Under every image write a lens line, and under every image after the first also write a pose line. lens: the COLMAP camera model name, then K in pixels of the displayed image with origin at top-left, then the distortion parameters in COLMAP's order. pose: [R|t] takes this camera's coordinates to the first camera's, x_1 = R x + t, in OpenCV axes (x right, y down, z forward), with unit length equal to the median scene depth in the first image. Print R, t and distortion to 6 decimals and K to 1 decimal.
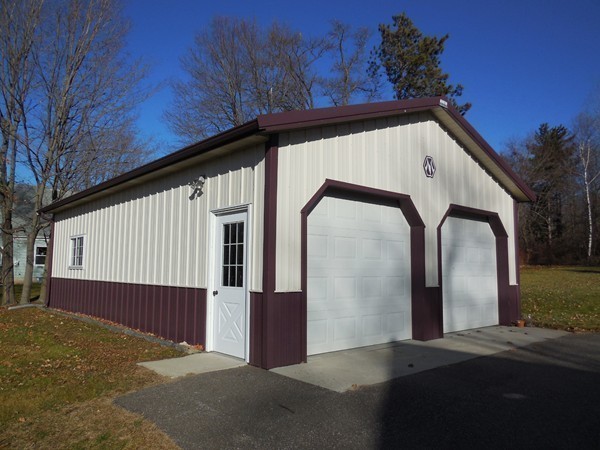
lens RADIAL K [[443.0, 0, 298.0], [0, 443.0, 220.8], [0, 0, 1]] dist [-0.026377, 0.016280]
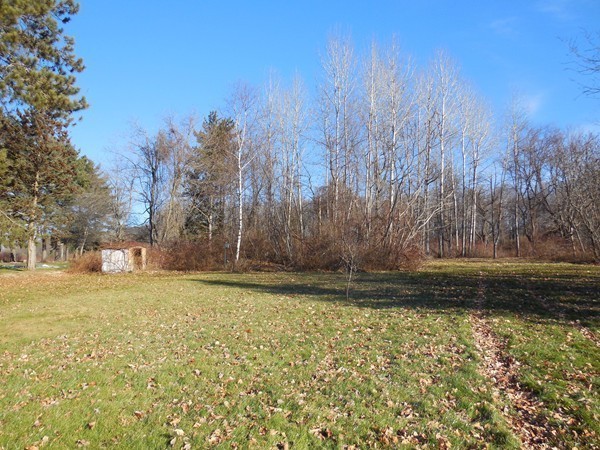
lens RADIAL K [[443.0, 0, 300.8], [0, 443.0, 224.9], [0, 0, 1]] dist [-0.026377, 0.016280]
pose [[0.776409, 0.055395, 0.627790, 0.909152], [-0.058036, 0.998181, -0.016303, 0.095316], [-0.627551, -0.023776, 0.778212, 1.134066]]
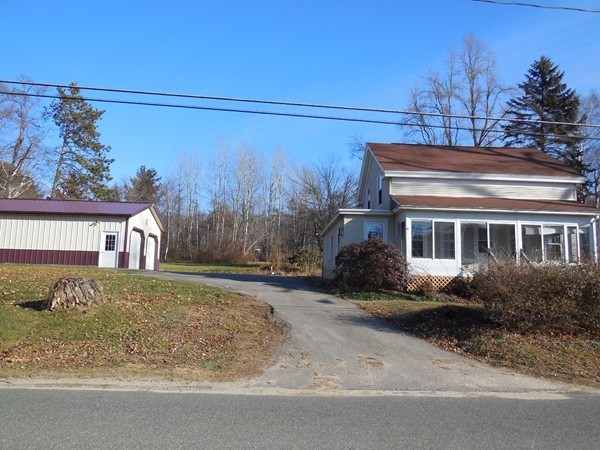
lens RADIAL K [[443.0, 0, 300.7], [0, 443.0, 224.2], [0, 0, 1]] dist [-0.026377, 0.016280]
pose [[0.610563, 0.105829, 0.784865, -1.446768], [-0.100962, 0.993347, -0.055400, -0.027458], [-0.785506, -0.045416, 0.617185, -1.807555]]
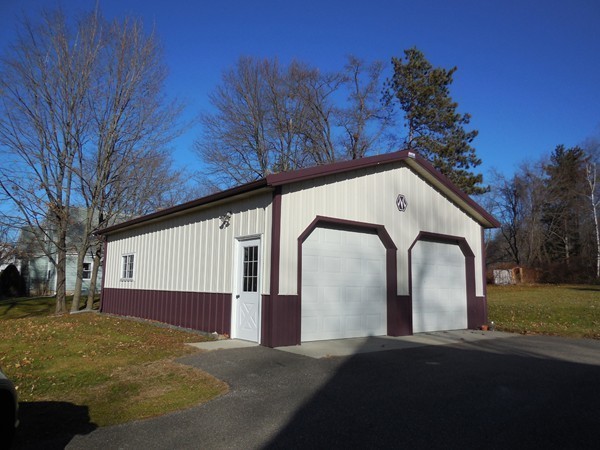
lens RADIAL K [[443.0, 0, 299.0], [0, 443.0, 220.6], [0, 0, 1]] dist [-0.026377, 0.016280]
pose [[0.998661, 0.001870, -0.051698, 0.052007], [-0.003955, 0.999181, -0.040258, -0.013873], [0.051580, 0.040409, 0.997851, -0.263037]]
